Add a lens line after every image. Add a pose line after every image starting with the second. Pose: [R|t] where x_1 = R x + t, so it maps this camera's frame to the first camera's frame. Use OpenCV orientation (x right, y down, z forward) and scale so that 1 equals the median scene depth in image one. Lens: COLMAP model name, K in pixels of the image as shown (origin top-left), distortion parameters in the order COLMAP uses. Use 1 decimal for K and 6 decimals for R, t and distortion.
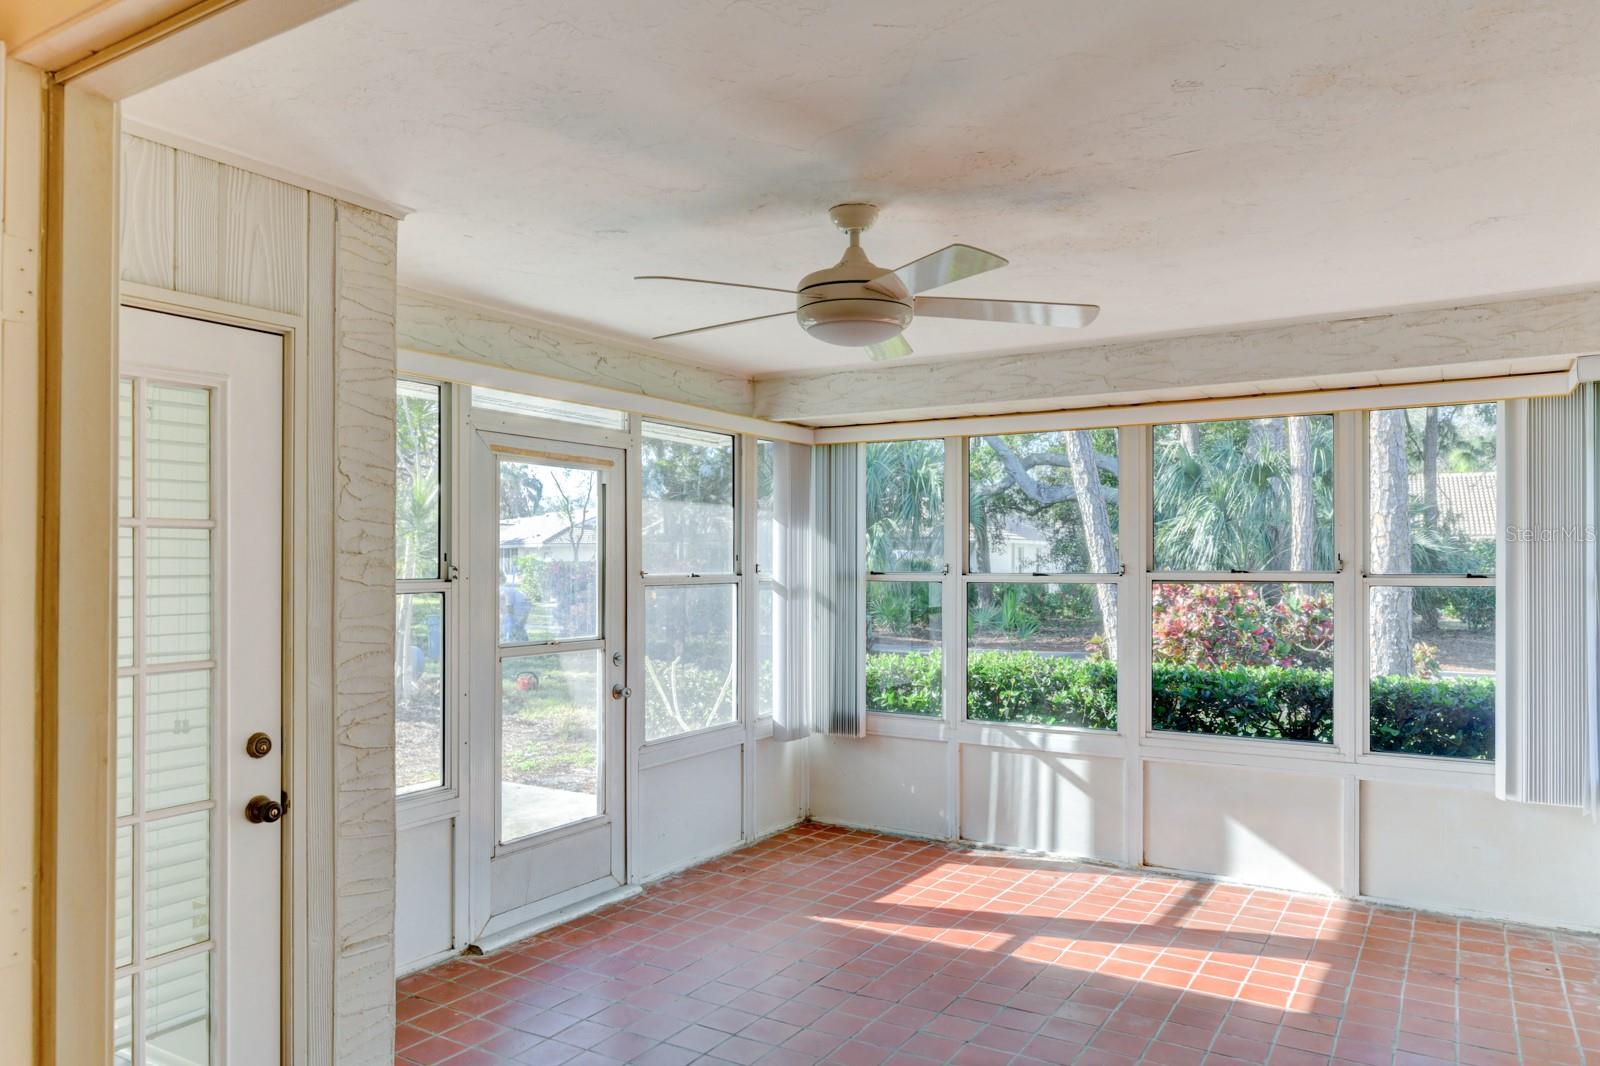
lens RADIAL K [[1095.5, 0, 826.3], [0, 1095.5, 549.5], [0, 0, 1]] dist [0.004315, -0.004457]
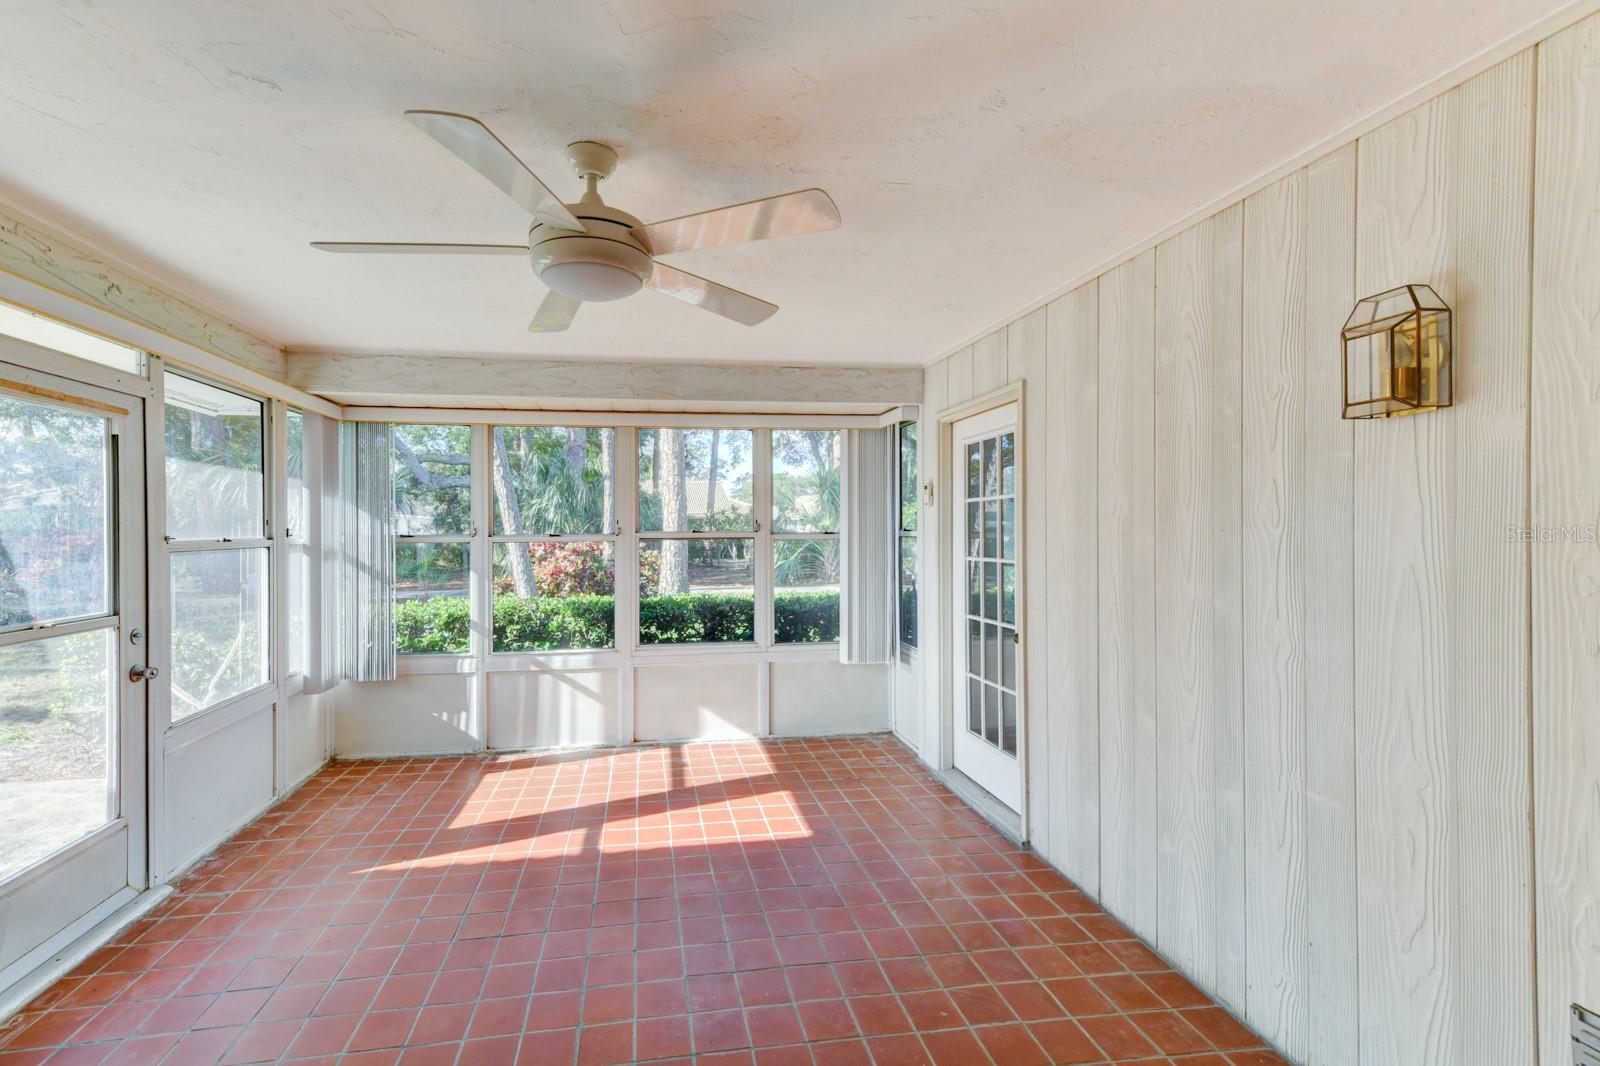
lens RADIAL K [[649.3, 0, 723.8], [0, 649.3, 526.5], [0, 0, 1]] dist [0.013613, -0.000158]
pose [[0.788168, -0.002015, 0.615456, -0.138443], [-0.001437, 0.999986, 0.005115, 0.008875], [-0.615458, -0.004915, 0.788154, 0.290734]]
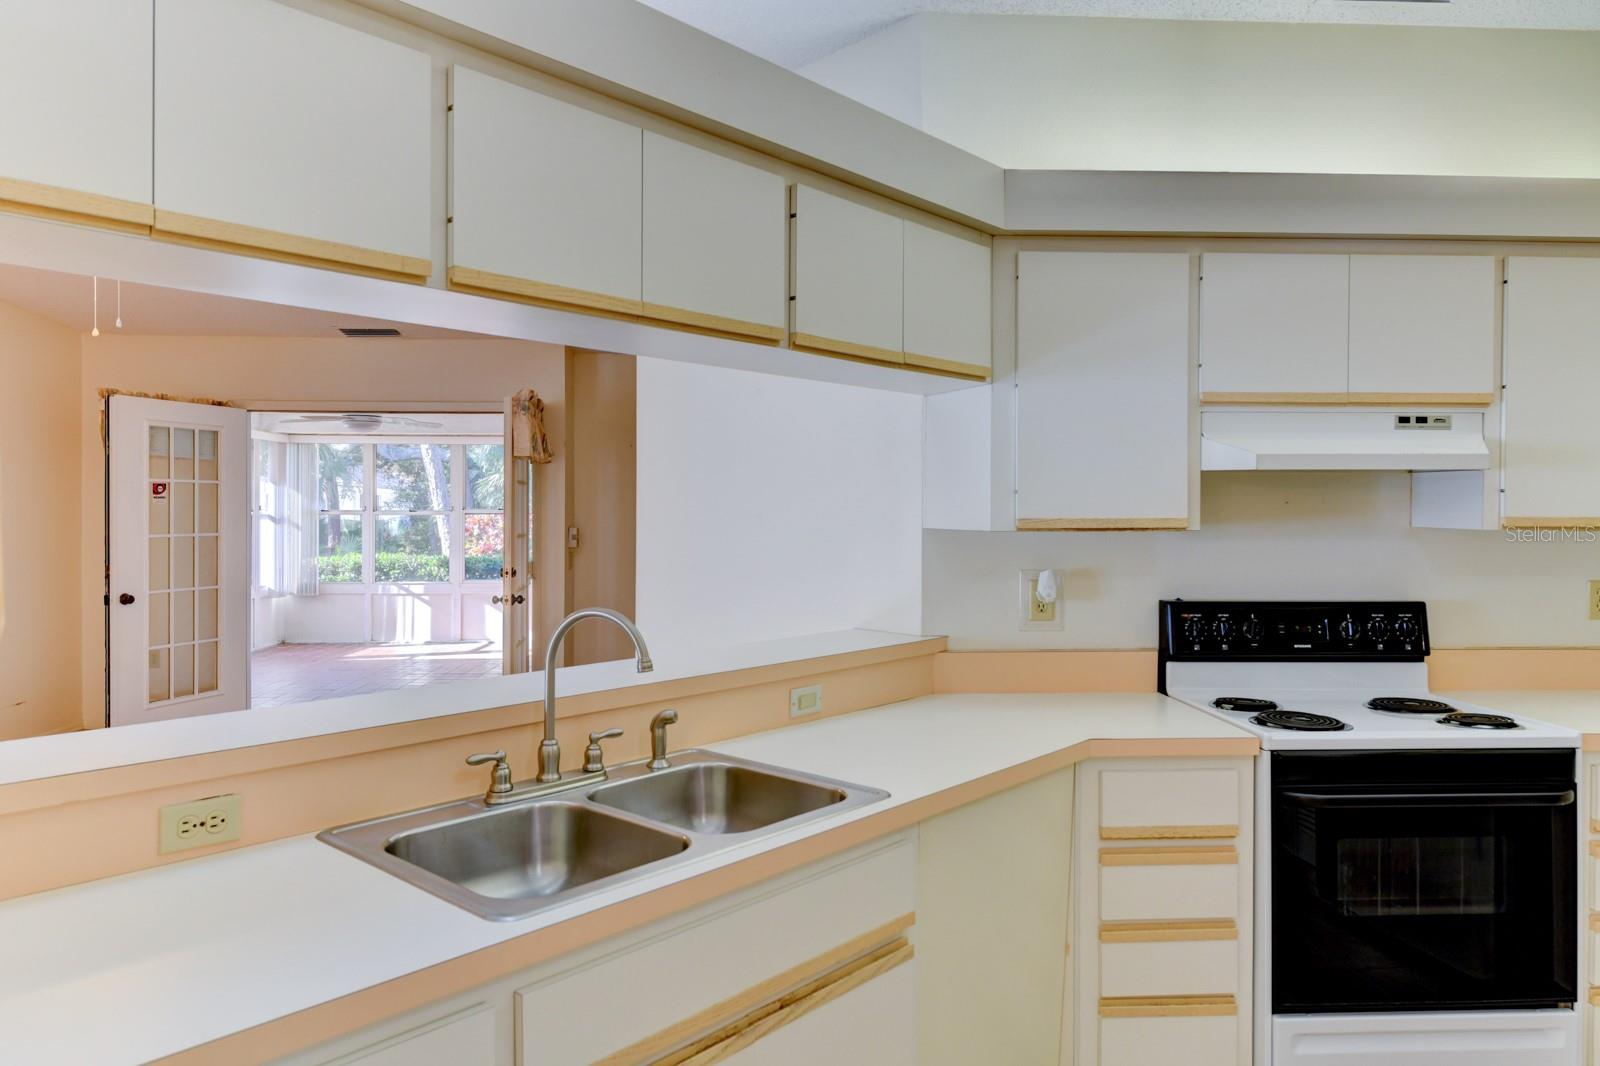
lens RADIAL K [[1095.5, 0, 788.9], [0, 1095.5, 521.0], [0, 0, 1]] dist [0.004315, -0.004457]
pose [[0.858482, -0.001173, 0.512842, -0.296314], [-0.009640, 0.999784, 0.018422, -0.004672], [-0.512753, -0.020759, 0.858285, -1.323177]]
